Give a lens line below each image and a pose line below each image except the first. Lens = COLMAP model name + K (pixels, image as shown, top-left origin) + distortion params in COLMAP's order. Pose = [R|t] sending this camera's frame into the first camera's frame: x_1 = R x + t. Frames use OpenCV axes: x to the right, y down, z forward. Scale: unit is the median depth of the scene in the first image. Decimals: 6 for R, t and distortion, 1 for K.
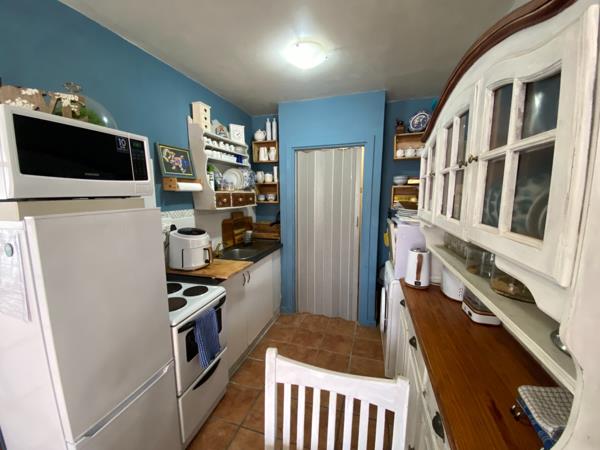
lens RADIAL K [[238.2, 0, 302.0], [0, 238.2, 224.1], [0, 0, 1]] dist [0.040736, -0.028569]
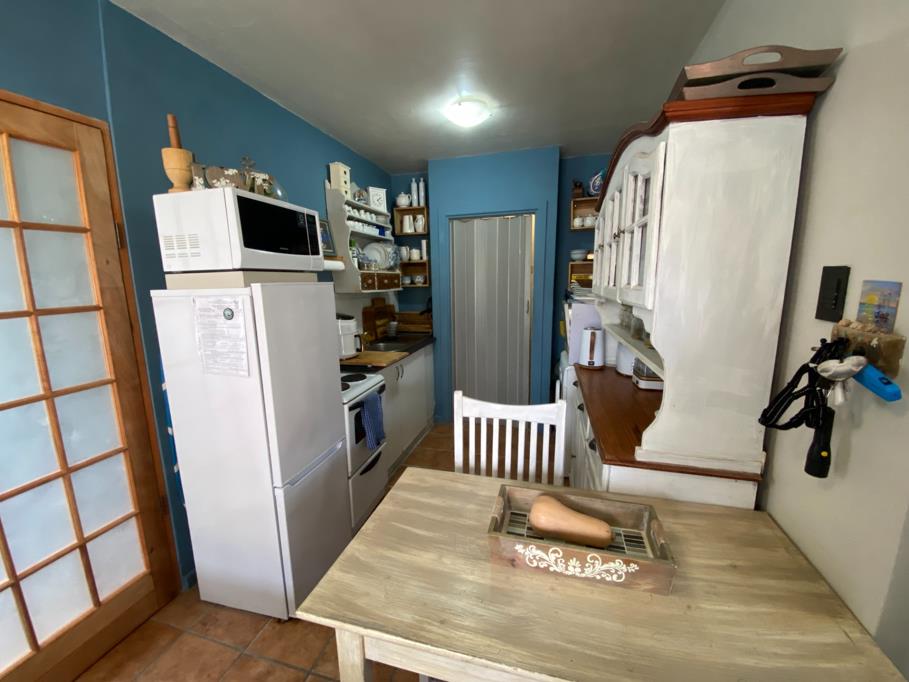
lens RADIAL K [[360.9, 0, 457.5], [0, 360.9, 339.6], [0, 0, 1]] dist [0.040736, -0.028569]
pose [[0.999247, -0.019510, 0.033528, -0.067698], [0.018372, 0.999256, 0.033897, 0.070772], [-0.034165, -0.033256, 0.998863, -0.298798]]
